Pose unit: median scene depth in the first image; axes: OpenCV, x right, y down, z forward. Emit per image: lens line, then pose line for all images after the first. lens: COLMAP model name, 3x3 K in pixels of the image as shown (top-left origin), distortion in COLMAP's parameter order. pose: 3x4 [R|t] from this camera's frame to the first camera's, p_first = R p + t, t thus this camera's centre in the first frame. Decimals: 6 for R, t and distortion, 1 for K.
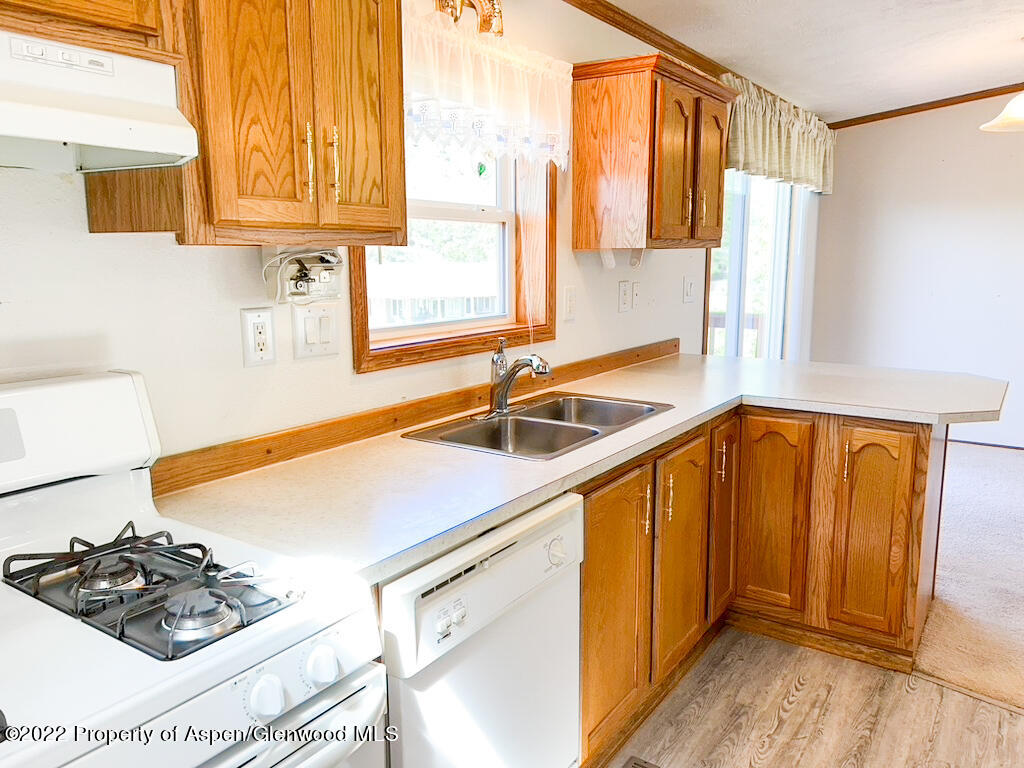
lens RADIAL K [[753.8, 0, 512.0], [0, 753.8, 384.0], [0, 0, 1]] dist [0.002515, 0.000946]
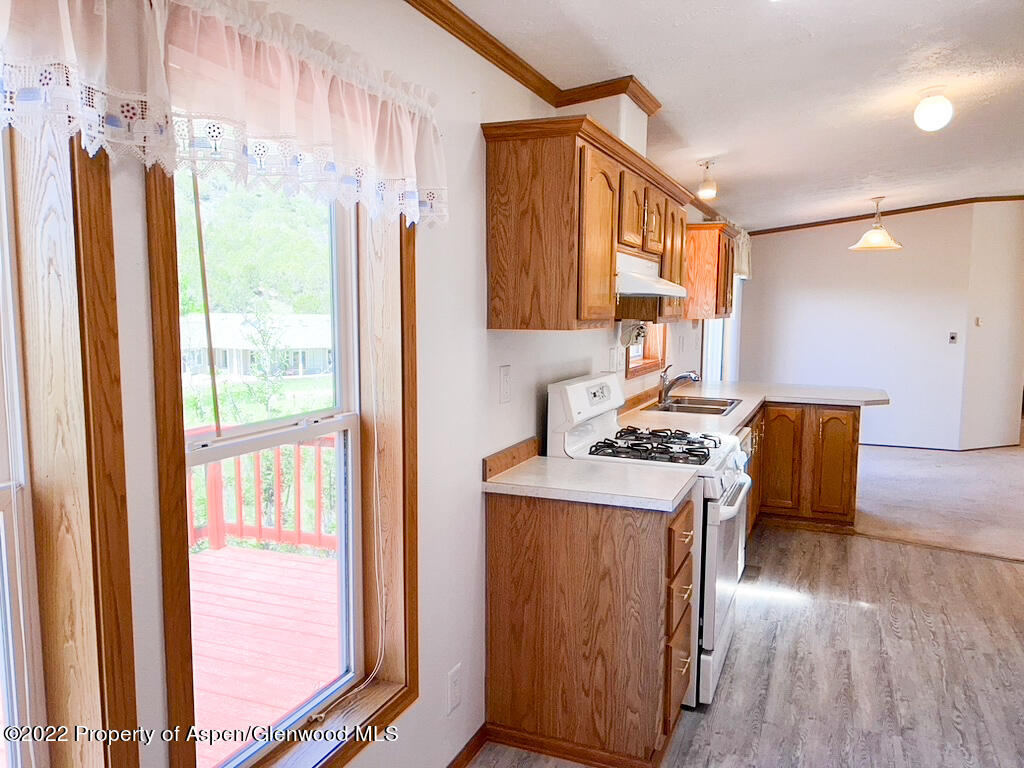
lens RADIAL K [[753.8, 0, 512.0], [0, 753.8, 384.0], [0, 0, 1]] dist [0.002515, 0.000946]
pose [[0.982739, -0.005344, 0.184921, -0.708719], [0.017850, 0.997658, -0.066031, 0.103876], [-0.184135, 0.068192, 0.980533, -0.793180]]
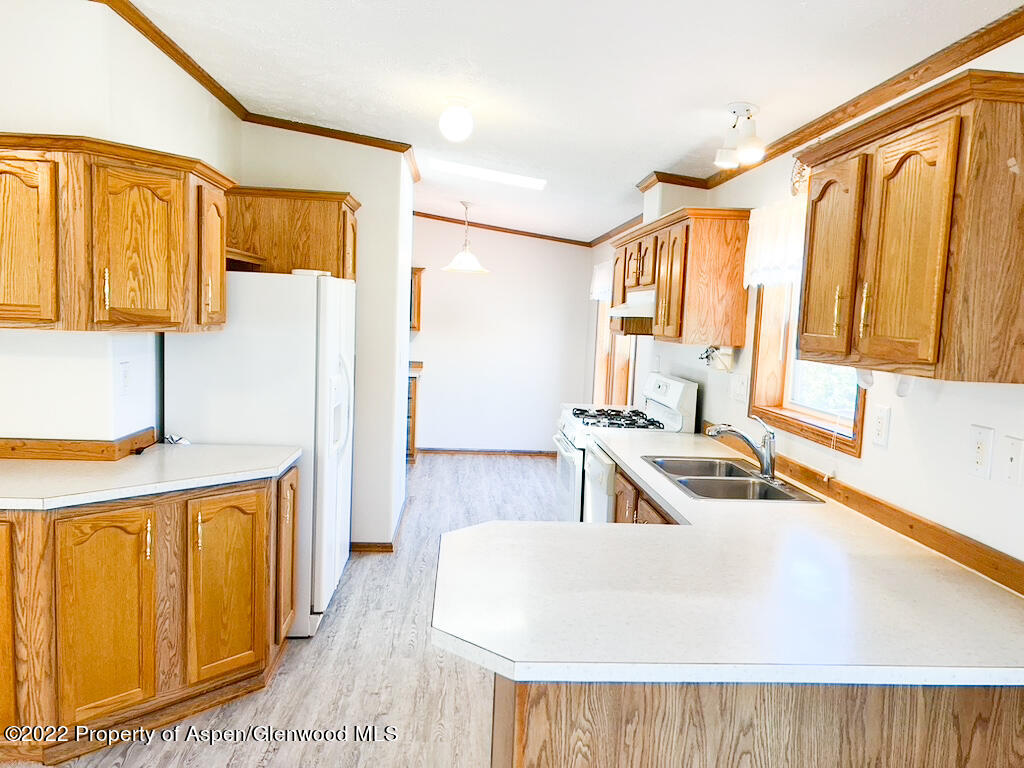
lens RADIAL K [[753.8, 0, 512.0], [0, 753.8, 384.0], [0, 0, 1]] dist [0.002515, 0.000946]
pose [[-0.788817, 0.027811, -0.613999, 0.983925], [-0.142651, 0.963413, 0.226904, -0.308292], [0.597845, 0.266573, -0.755989, 1.476228]]
